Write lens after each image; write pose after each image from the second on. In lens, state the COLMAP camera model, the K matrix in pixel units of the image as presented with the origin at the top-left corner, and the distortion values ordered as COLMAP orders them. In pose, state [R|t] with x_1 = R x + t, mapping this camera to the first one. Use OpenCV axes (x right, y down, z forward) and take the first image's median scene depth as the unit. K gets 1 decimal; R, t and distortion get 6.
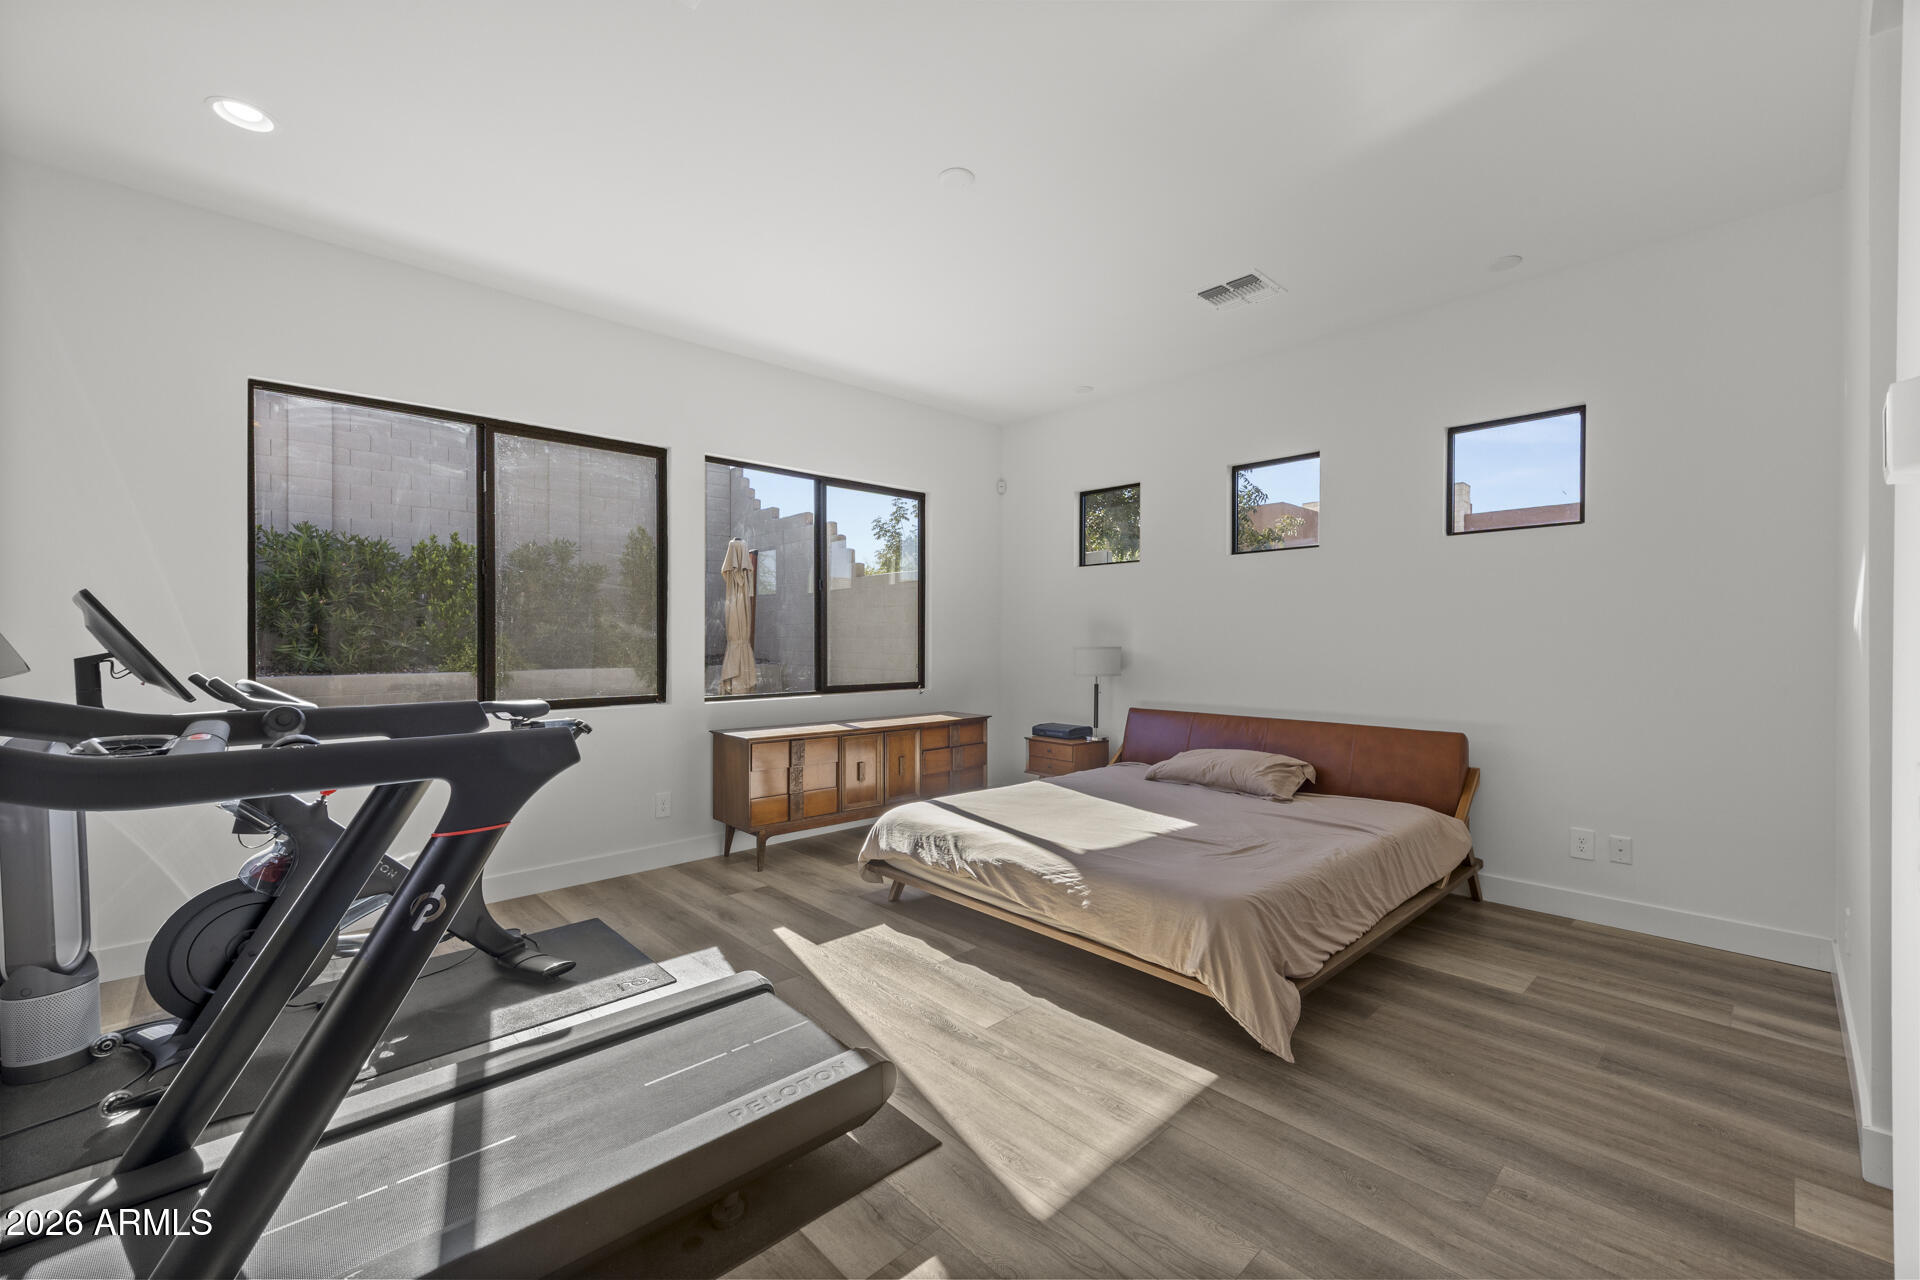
lens RADIAL K [[770.9, 0, 967.1], [0, 770.9, 640.3], [0, 0, 1]] dist [0.002236, 0.000529]
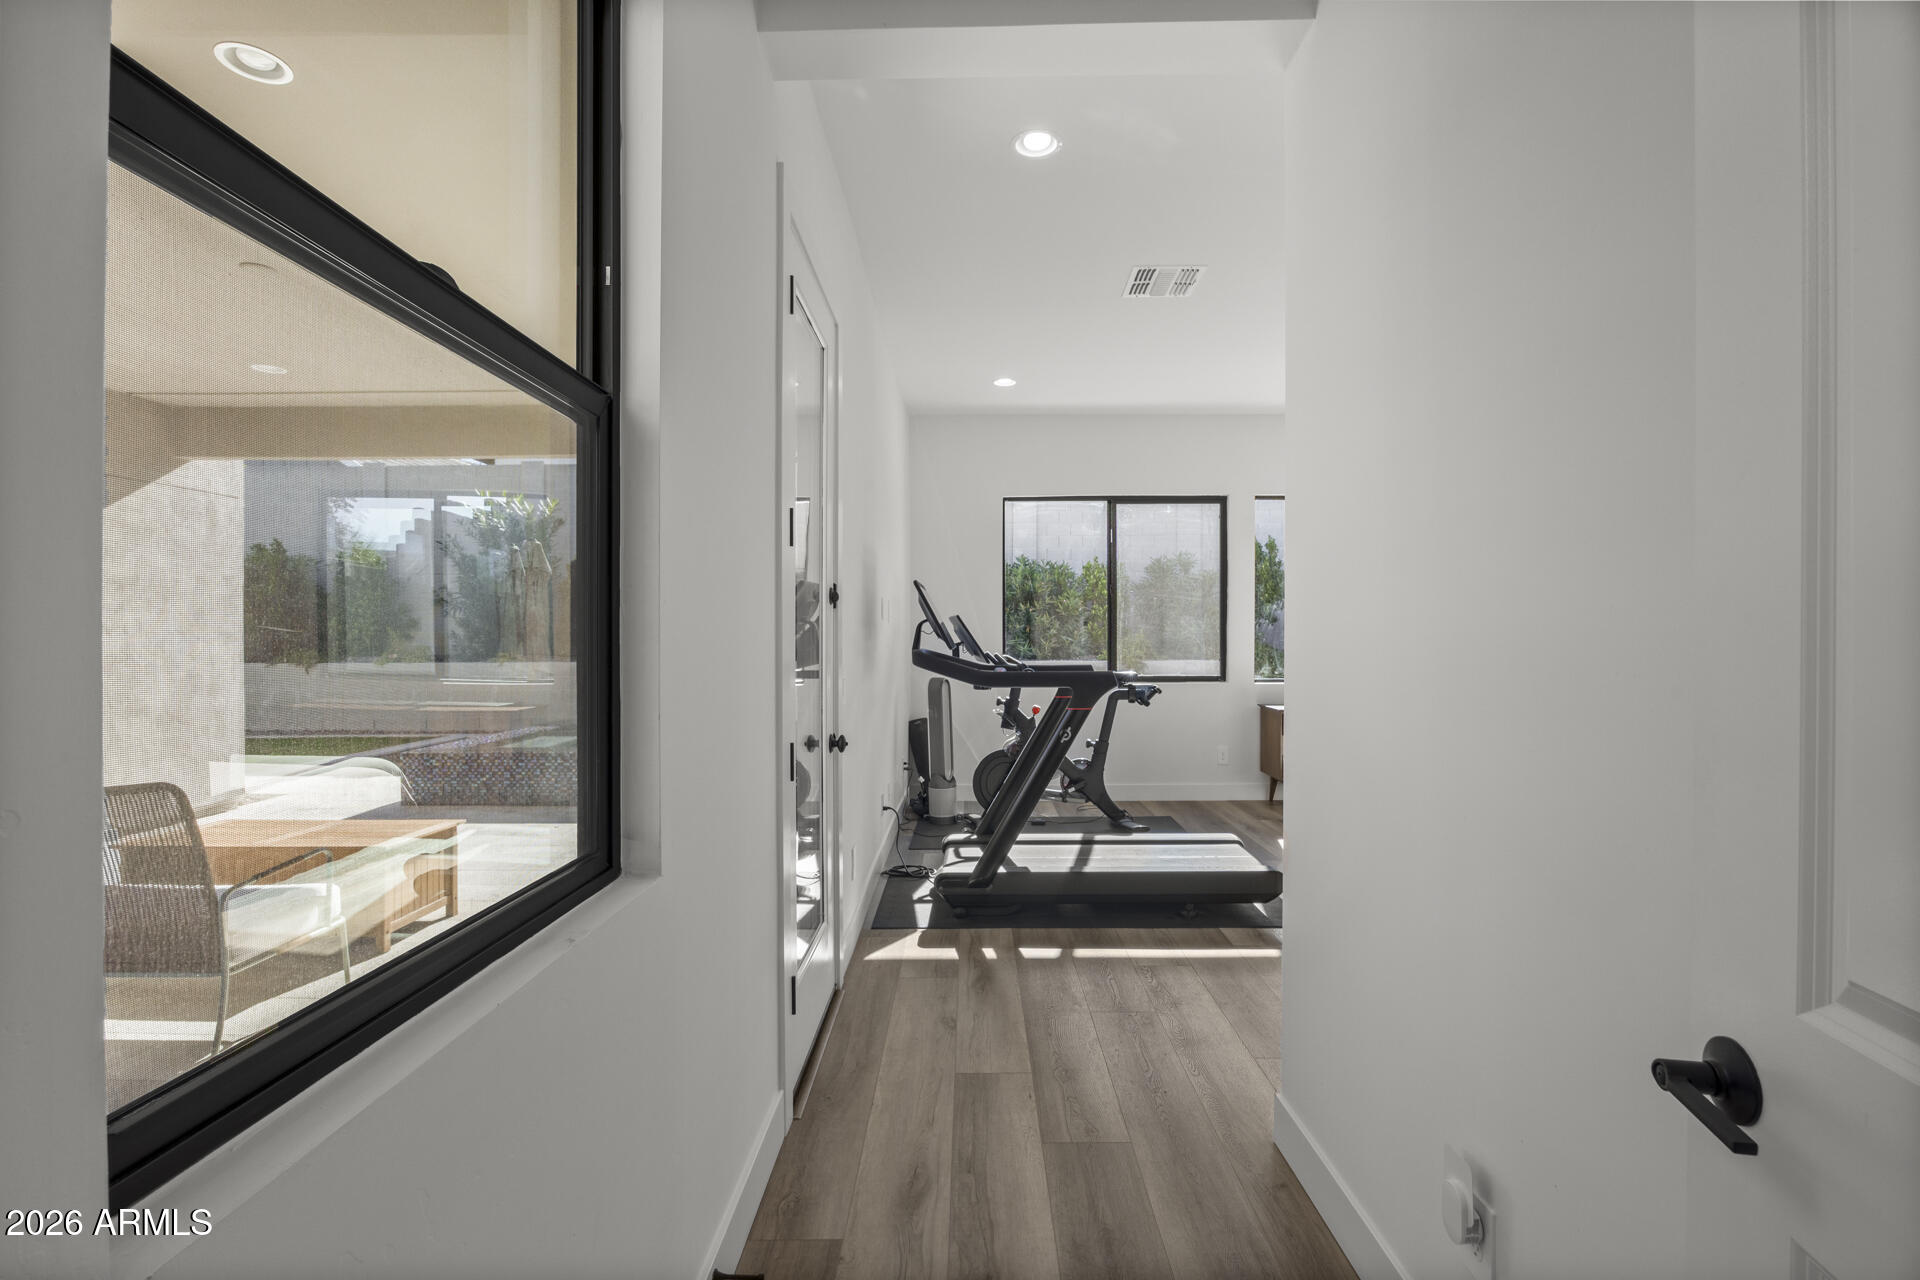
lens RADIAL K [[845.3, 0, 961.3], [0, 845.3, 637.3], [0, 0, 1]] dist [-0.013677, 0.000390]
pose [[0.713944, 0.000792, -0.700203, 0.360535], [-0.000997, 0.999999, 0.000114, 0.003058], [0.700202, 0.000617, 0.713944, -0.444218]]
